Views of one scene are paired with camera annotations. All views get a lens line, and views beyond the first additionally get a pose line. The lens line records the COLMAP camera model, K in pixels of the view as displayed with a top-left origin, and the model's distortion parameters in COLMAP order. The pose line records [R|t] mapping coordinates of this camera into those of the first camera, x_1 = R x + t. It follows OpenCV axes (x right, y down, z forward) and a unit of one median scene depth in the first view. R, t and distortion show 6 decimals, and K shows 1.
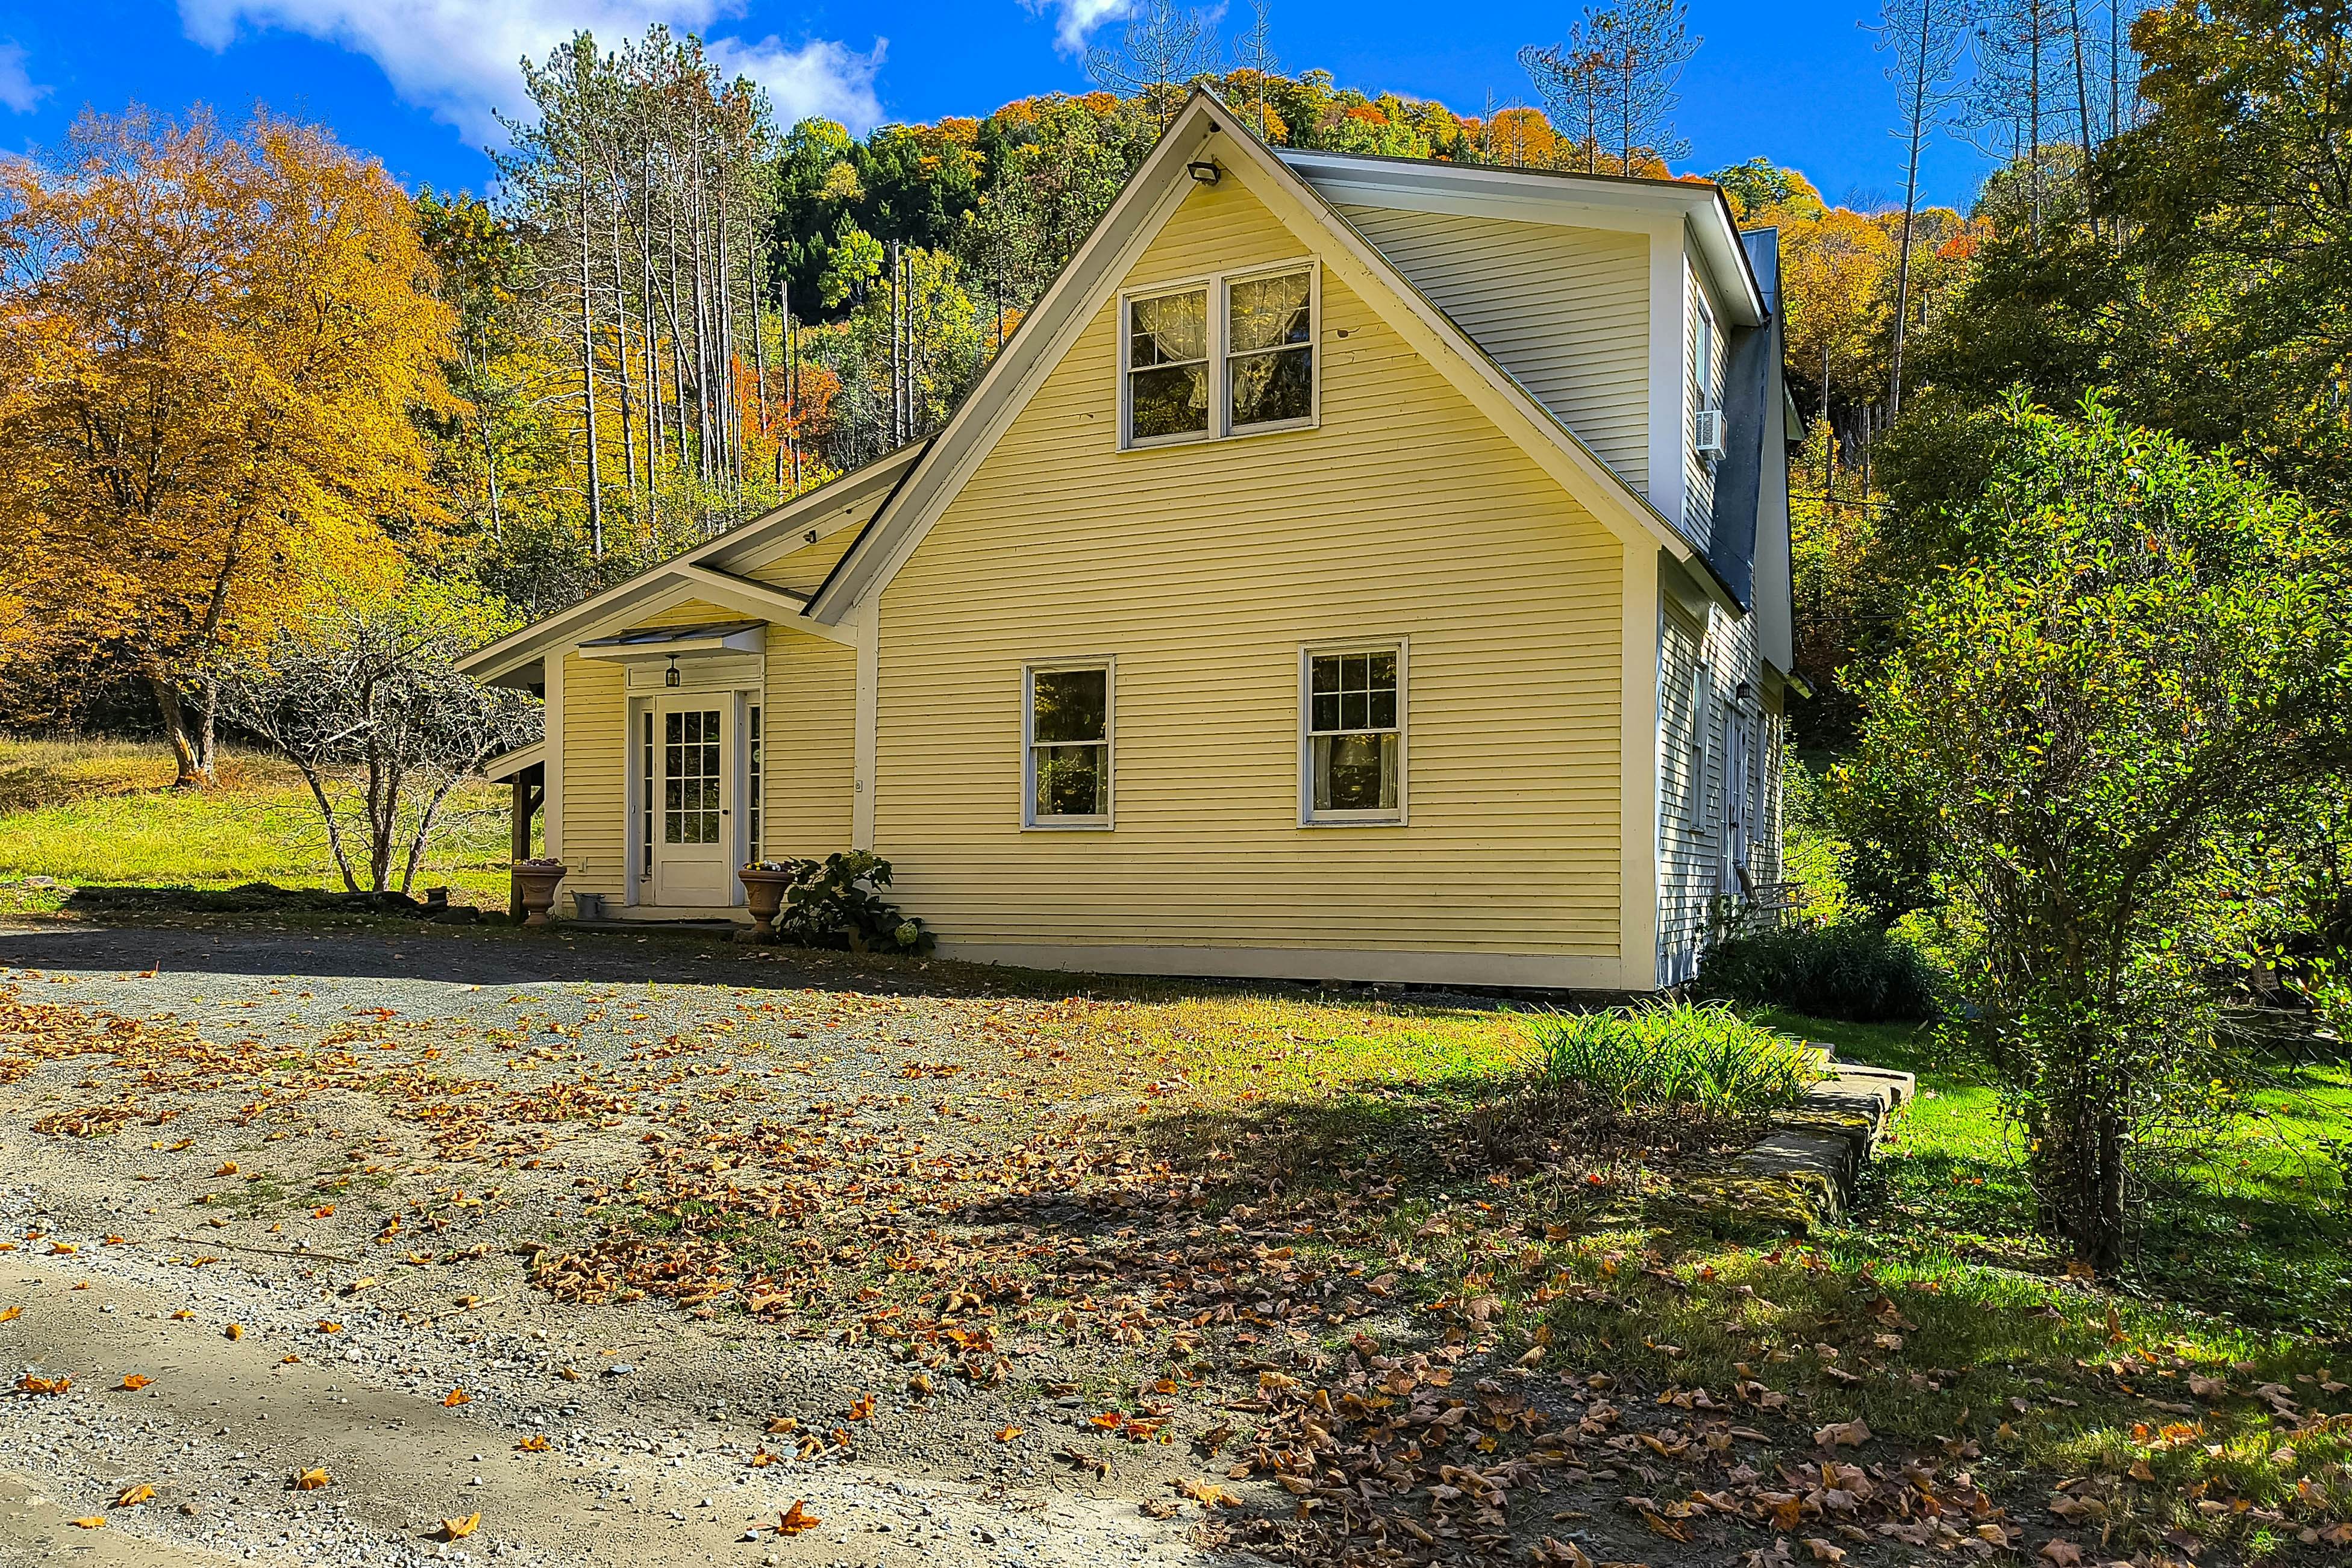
lens RADIAL K [[1721.6, 0, 1181.5], [0, 1721.6, 857.6], [0, 0, 1]] dist [0.053018, -0.094640]
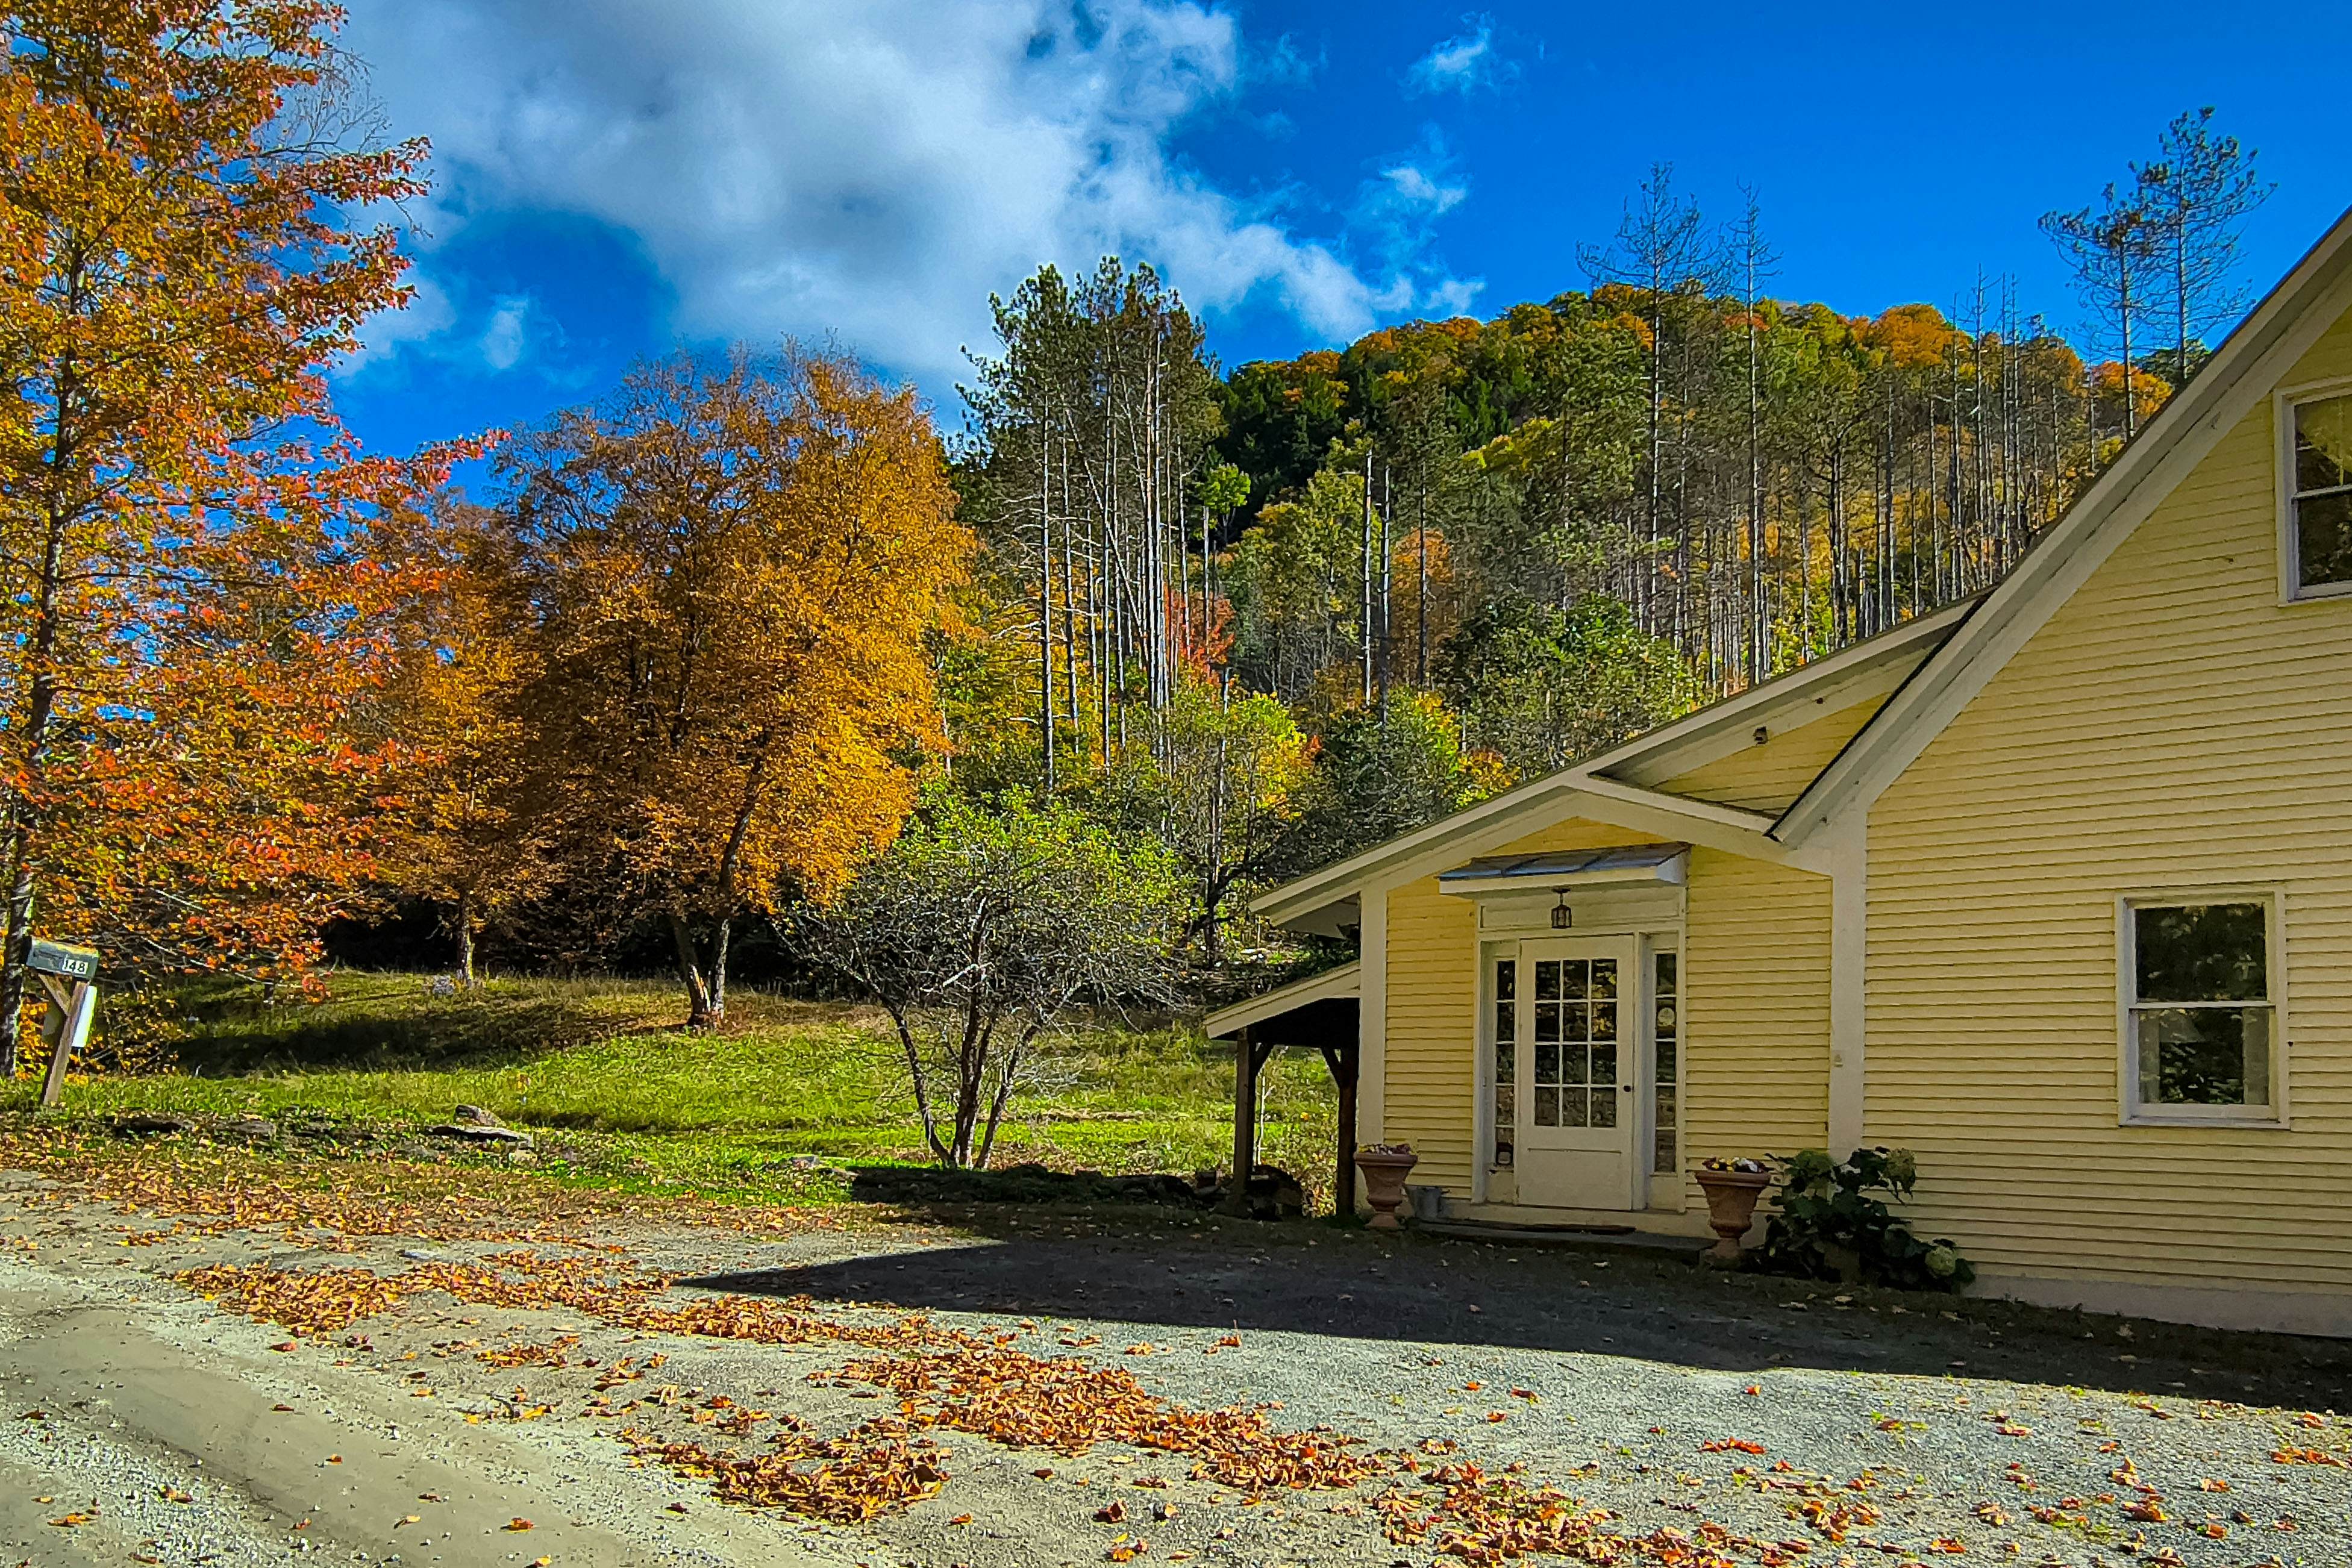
lens RADIAL K [[1764.1, 0, 1179.9], [0, 1764.1, 965.4], [0, 0, 1]] dist [-0.020662, 0.005303]
pose [[0.982738, -0.001426, -0.184997, -0.306911], [-0.011381, 0.997610, -0.068150, -0.024663], [0.184652, 0.069080, 0.980373, 0.176420]]
